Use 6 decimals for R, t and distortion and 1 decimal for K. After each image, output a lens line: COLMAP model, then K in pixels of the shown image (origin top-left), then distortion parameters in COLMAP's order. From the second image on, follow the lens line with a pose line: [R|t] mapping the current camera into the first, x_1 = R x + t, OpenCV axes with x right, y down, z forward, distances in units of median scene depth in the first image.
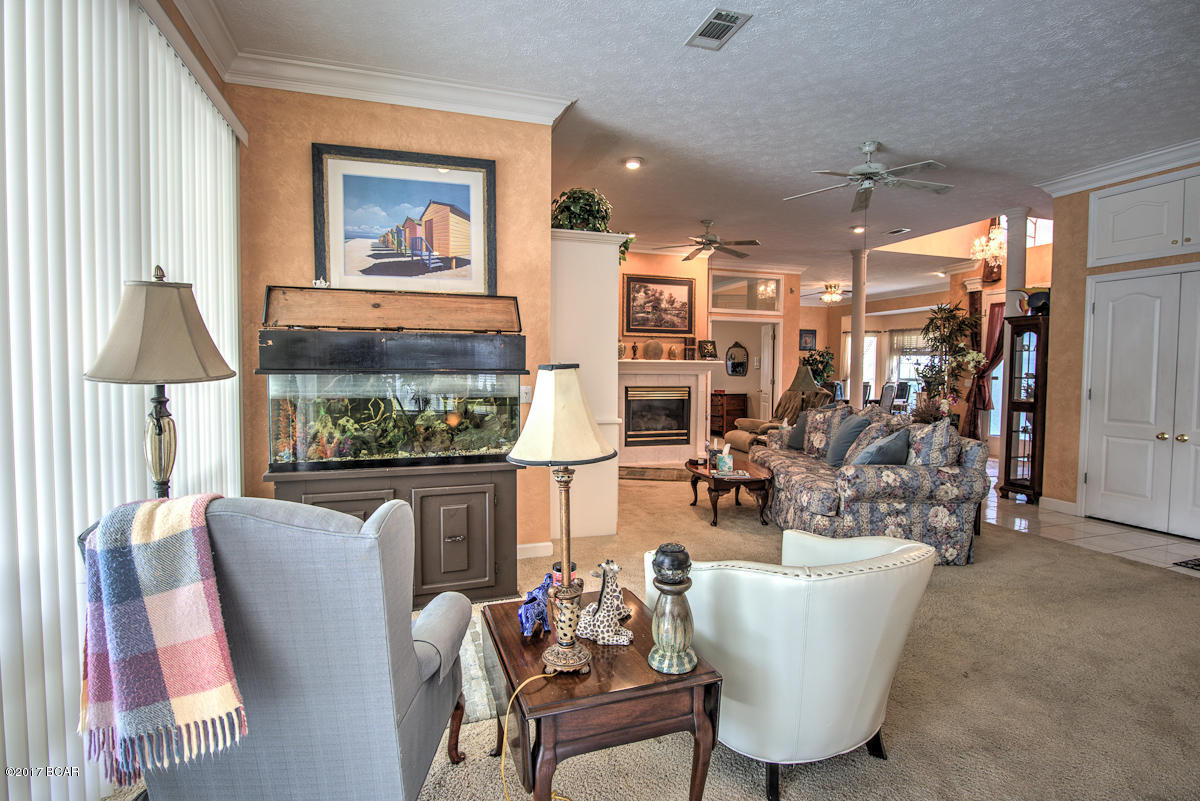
lens RADIAL K [[592.7, 0, 591.5], [0, 592.7, 397.5], [0, 0, 1]] dist [-0.020867, 0.002083]
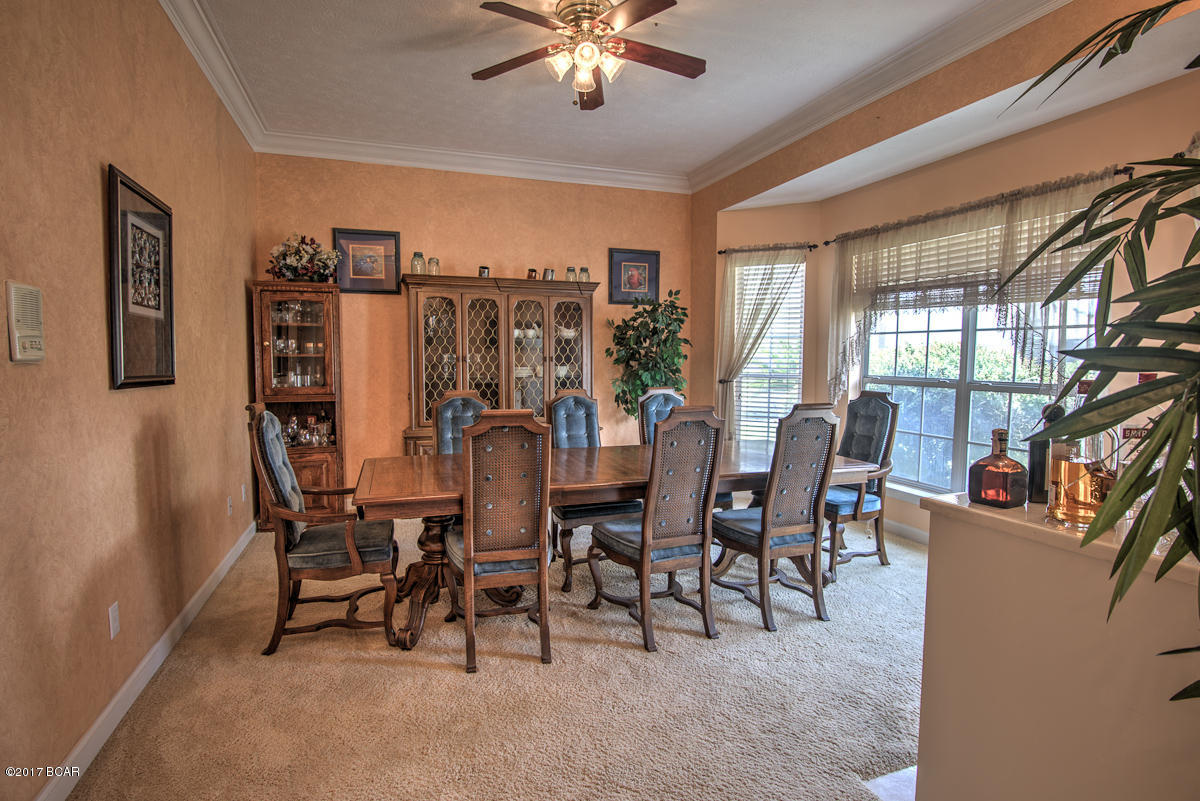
lens RADIAL K [[592.7, 0, 604.0], [0, 592.7, 393.8], [0, 0, 1]] dist [-0.020867, 0.002083]
pose [[0.999679, -0.006336, 0.024547, 0.602670], [0.005841, 0.999780, 0.020168, -0.051621], [-0.024669, -0.020018, 0.999495, 1.101580]]
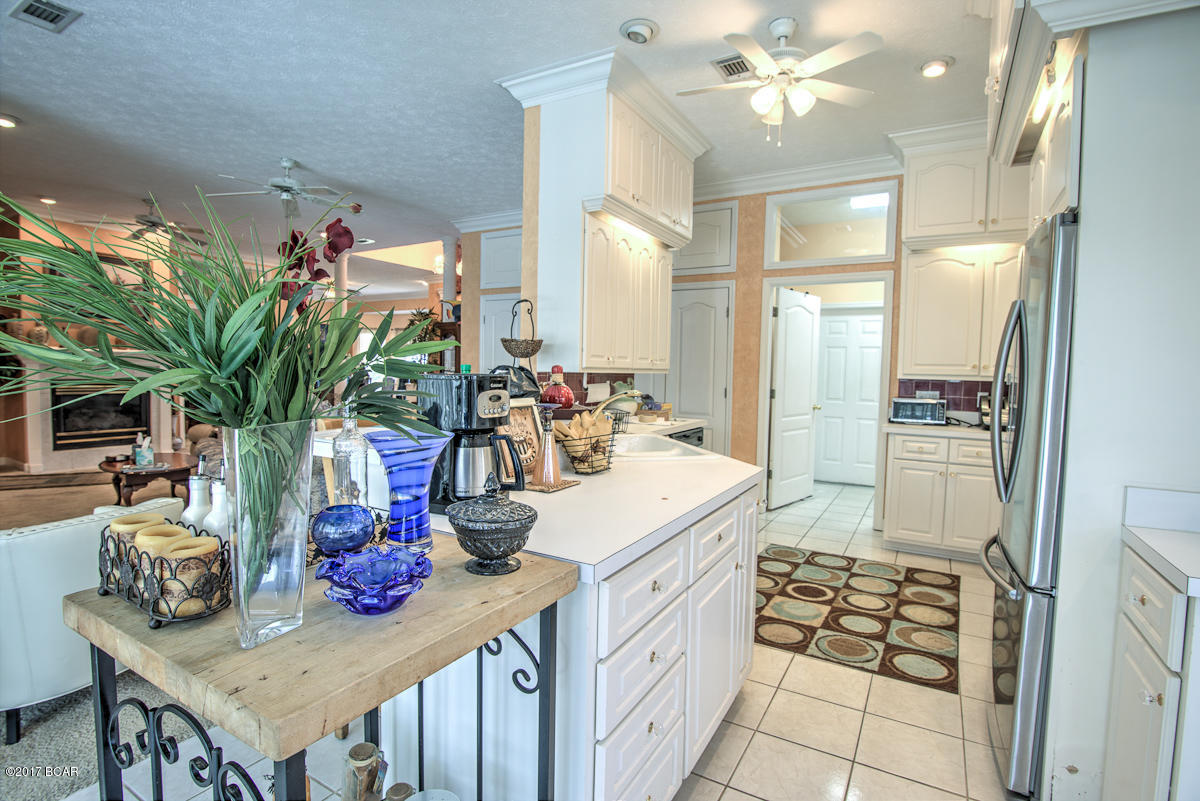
lens RADIAL K [[592.7, 0, 600.1], [0, 592.7, 398.0], [0, 0, 1]] dist [-0.020867, 0.002083]
pose [[0.758400, -0.021331, 0.651440, 0.107773], [0.014943, 0.999771, 0.015339, 0.006907], [-0.651618, -0.001898, 0.758545, -0.134442]]
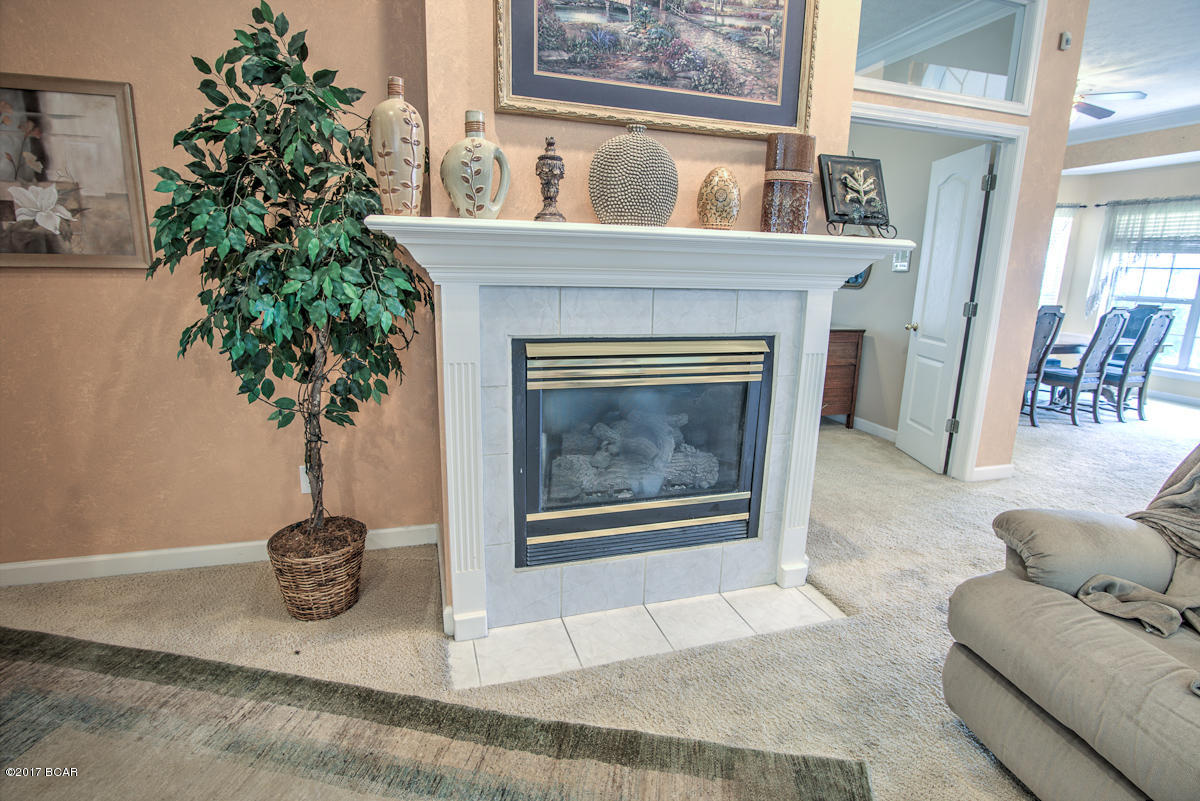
lens RADIAL K [[592.7, 0, 596.9], [0, 592.7, 394.4], [0, 0, 1]] dist [-0.020867, 0.002083]
pose [[0.999711, 0.019744, -0.013734, 0.093567], [-0.017260, 0.986638, 0.162010, -0.035012], [0.016749, -0.161727, 0.986693, 0.749862]]
